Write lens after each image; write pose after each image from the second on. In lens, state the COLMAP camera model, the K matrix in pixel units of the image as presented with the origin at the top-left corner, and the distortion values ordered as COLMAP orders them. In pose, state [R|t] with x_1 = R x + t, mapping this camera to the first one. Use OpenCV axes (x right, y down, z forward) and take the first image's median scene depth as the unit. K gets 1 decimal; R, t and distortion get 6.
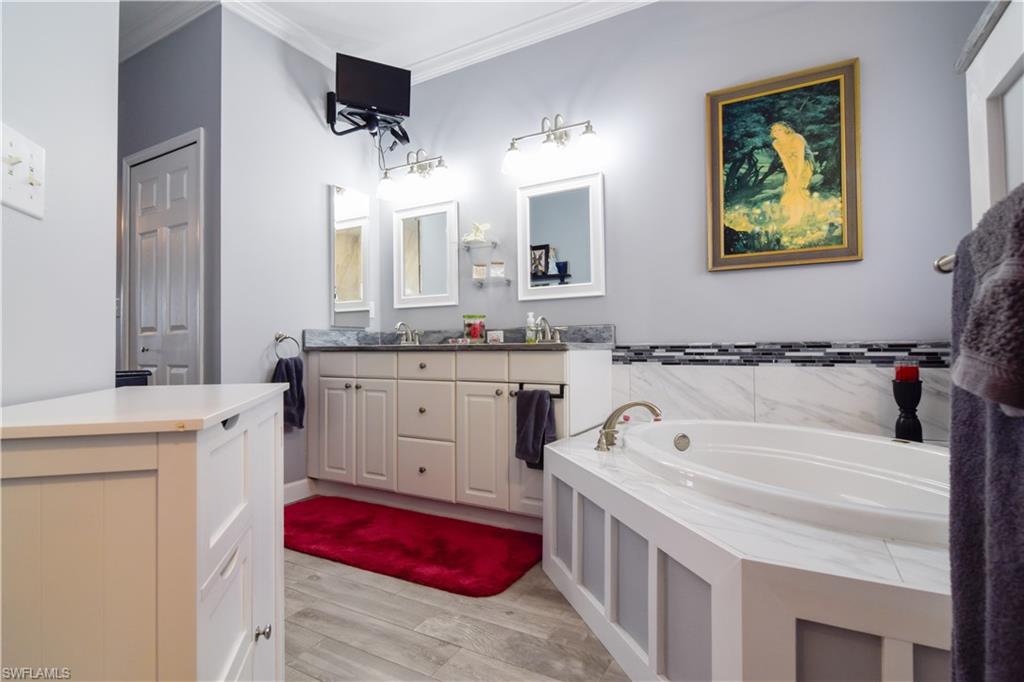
lens RADIAL K [[501.8, 0, 513.2], [0, 501.8, 345.5], [0, 0, 1]] dist [0.006448, 0.001628]
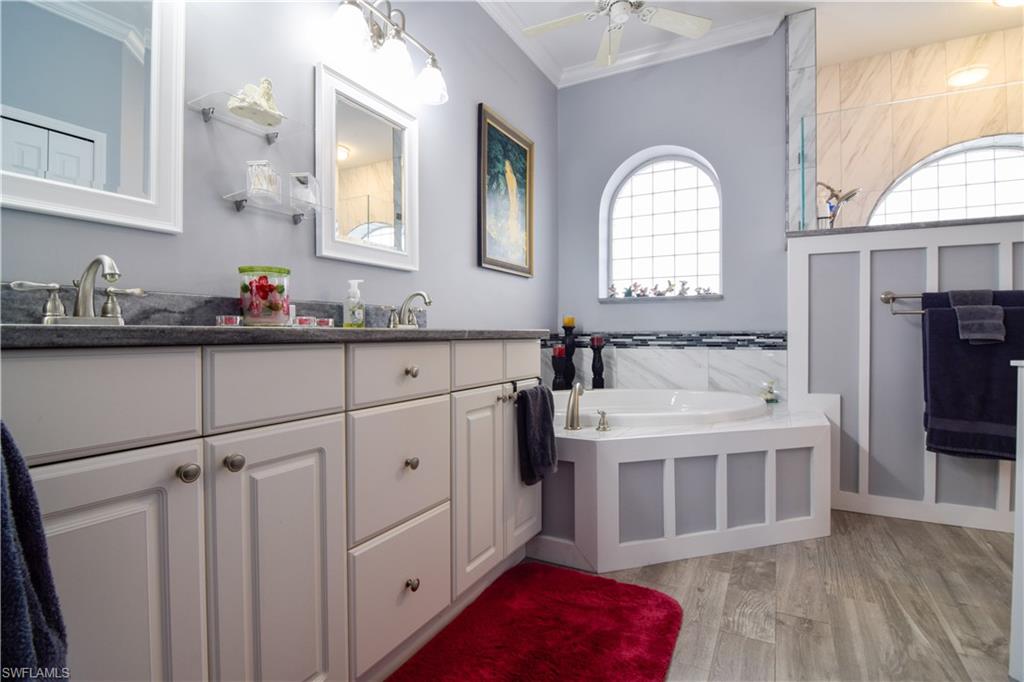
lens RADIAL K [[501.8, 0, 516.1], [0, 501.8, 335.2], [0, 0, 1]] dist [0.006448, 0.001628]
pose [[-0.020630, 0.004862, 0.999775, -0.750013], [-0.001620, 0.999987, -0.004896, 0.007574], [-0.999786, -0.001720, -0.020622, 1.009371]]
